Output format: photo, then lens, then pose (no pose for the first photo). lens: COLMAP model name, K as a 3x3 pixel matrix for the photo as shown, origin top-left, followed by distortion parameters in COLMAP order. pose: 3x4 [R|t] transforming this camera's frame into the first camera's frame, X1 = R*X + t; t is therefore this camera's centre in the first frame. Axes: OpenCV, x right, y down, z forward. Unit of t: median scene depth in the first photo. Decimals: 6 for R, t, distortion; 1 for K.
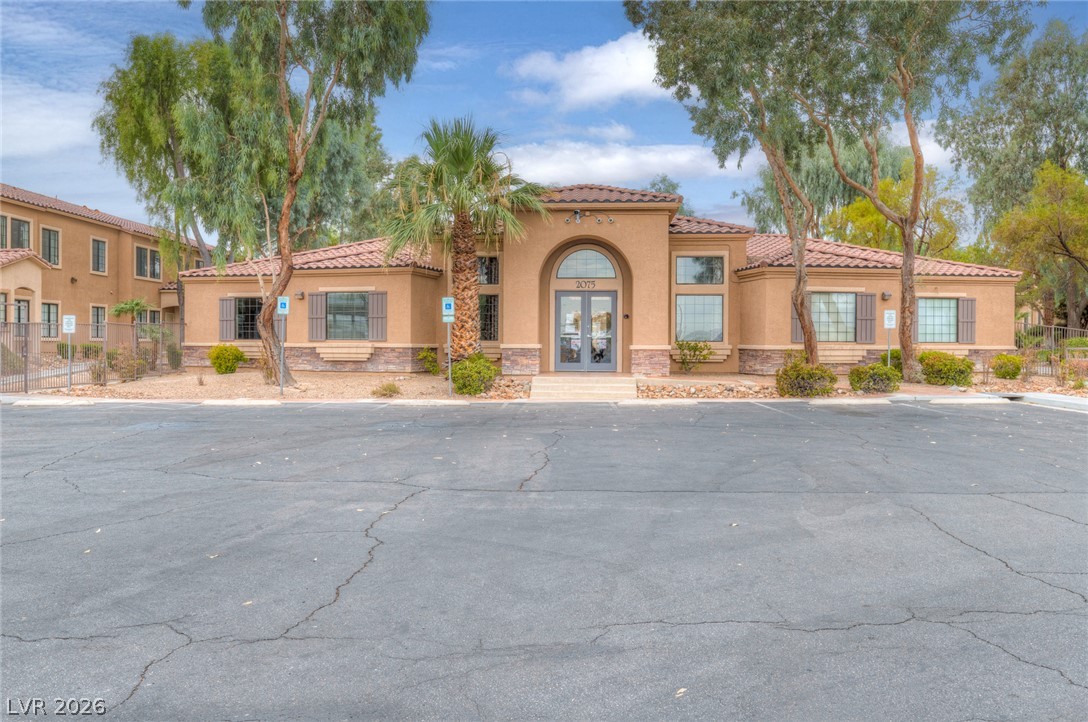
lens RADIAL K [[798.2, 0, 544.8], [0, 798.2, 347.2], [0, 0, 1]] dist [0.000355, -0.001252]
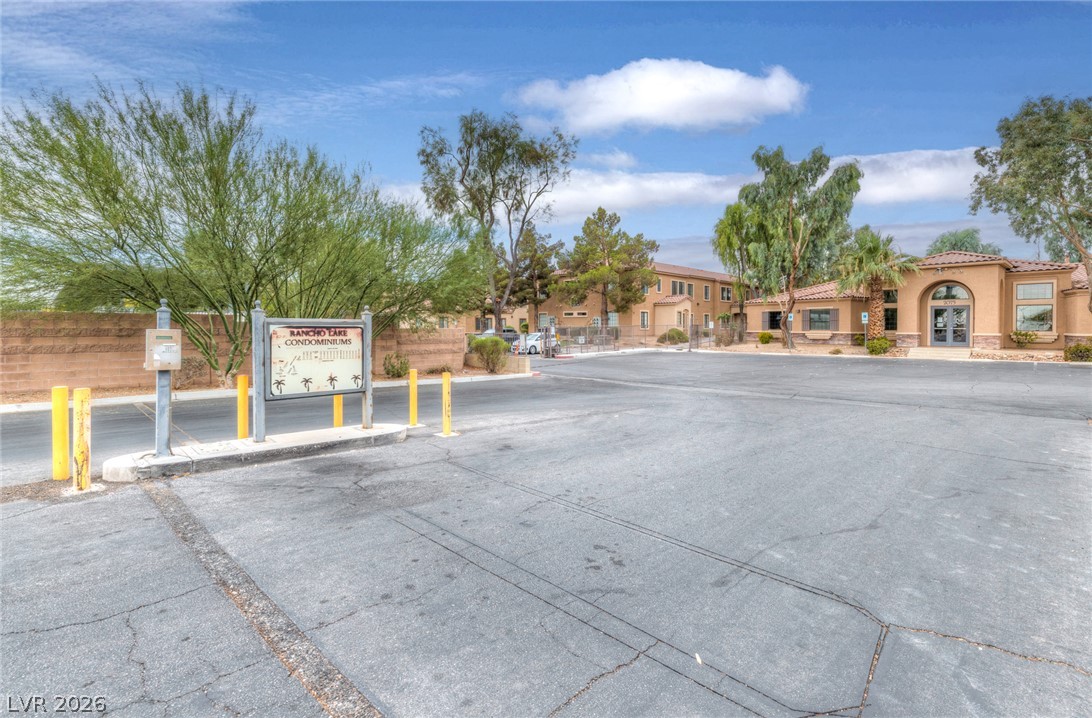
lens RADIAL K [[518.4, 0, 546.7], [0, 518.4, 328.1], [0, 0, 1]] dist [-0.000322, -0.000027]
pose [[0.729718, -0.000801, -0.683747, 0.207736], [-0.001305, 0.999996, -0.002565, -0.010161], [0.683747, 0.002764, 0.729714, -0.653276]]
